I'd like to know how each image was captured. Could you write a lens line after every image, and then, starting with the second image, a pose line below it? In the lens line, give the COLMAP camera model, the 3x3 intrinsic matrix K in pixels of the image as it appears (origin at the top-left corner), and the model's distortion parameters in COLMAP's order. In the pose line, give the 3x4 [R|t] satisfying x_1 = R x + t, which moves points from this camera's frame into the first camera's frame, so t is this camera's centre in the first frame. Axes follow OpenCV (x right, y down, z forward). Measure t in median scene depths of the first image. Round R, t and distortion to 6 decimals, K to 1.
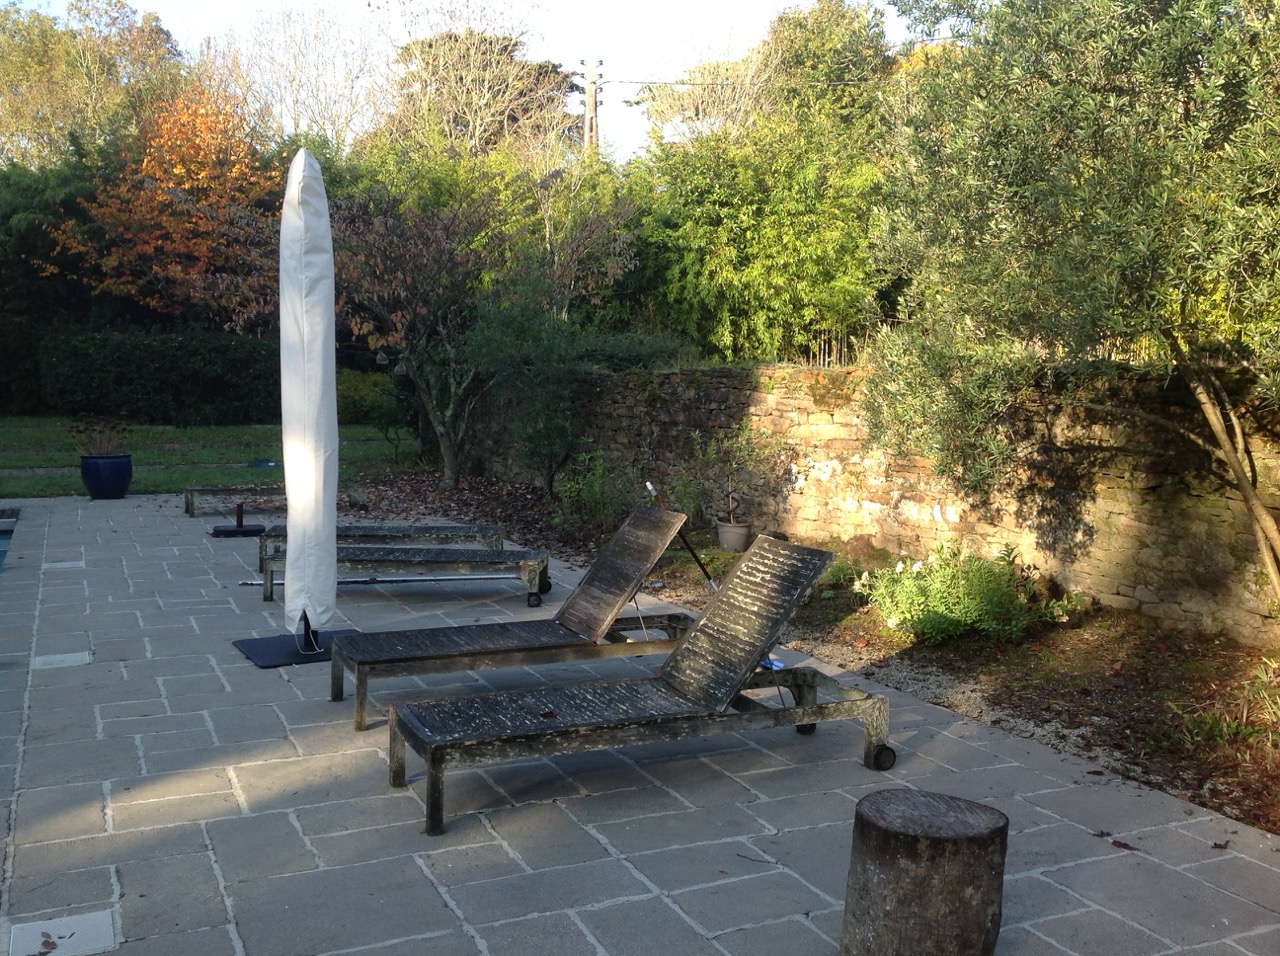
lens RADIAL K [[1277.8, 0, 622.7], [0, 1277.8, 473.5], [0, 0, 1]] dist [0.271053, -0.586766]
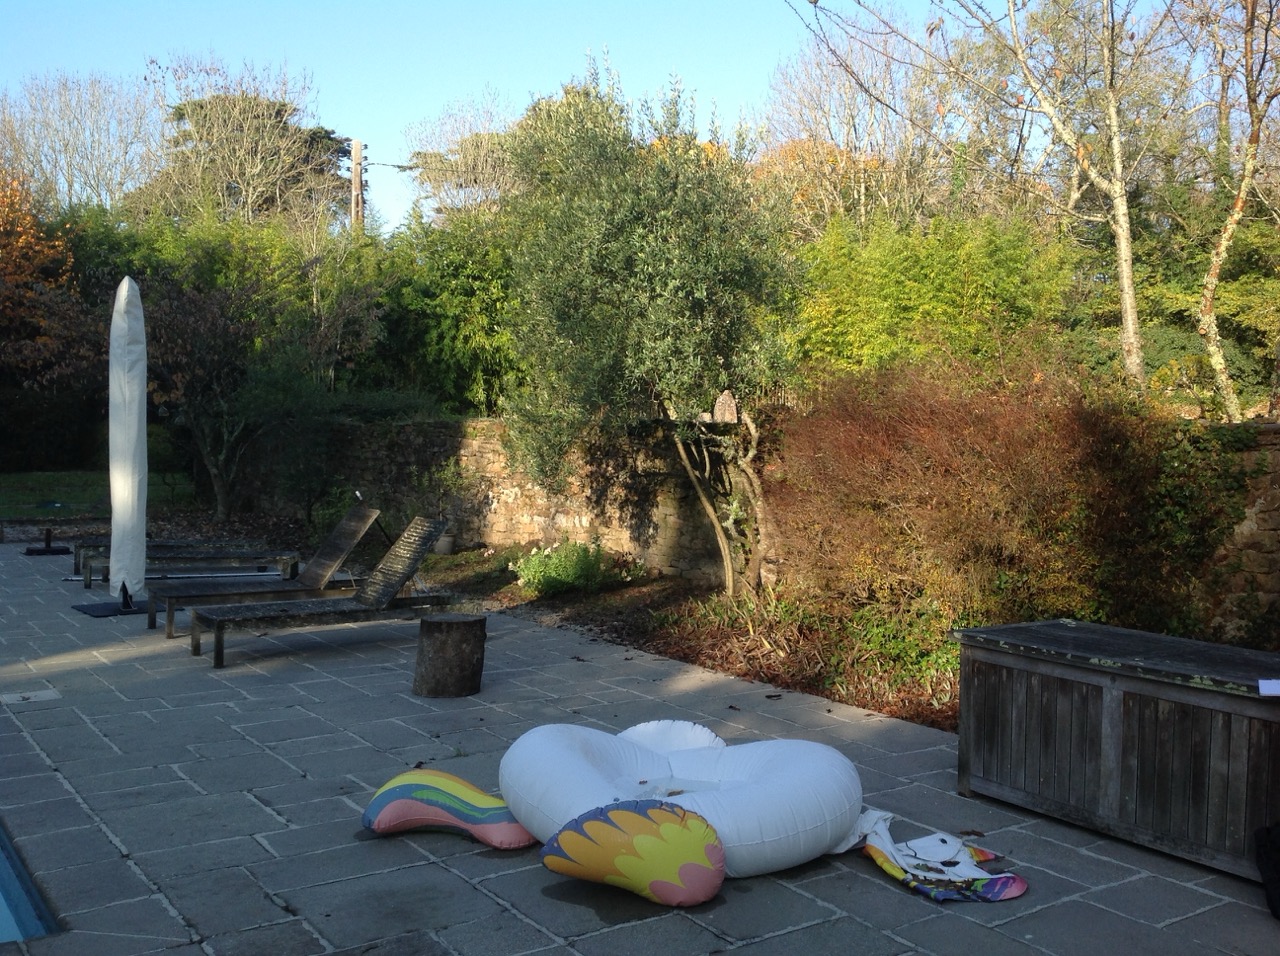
lens RADIAL K [[1312.9, 0, 640.0], [0, 1312.9, 478.0], [0, 0, 1]] dist [0.171407, -0.452119]
pose [[0.985086, -0.002459, 0.172047, 0.038501], [0.009223, 0.999215, -0.038526, 0.026066], [-0.171817, 0.039538, 0.984335, -0.312234]]
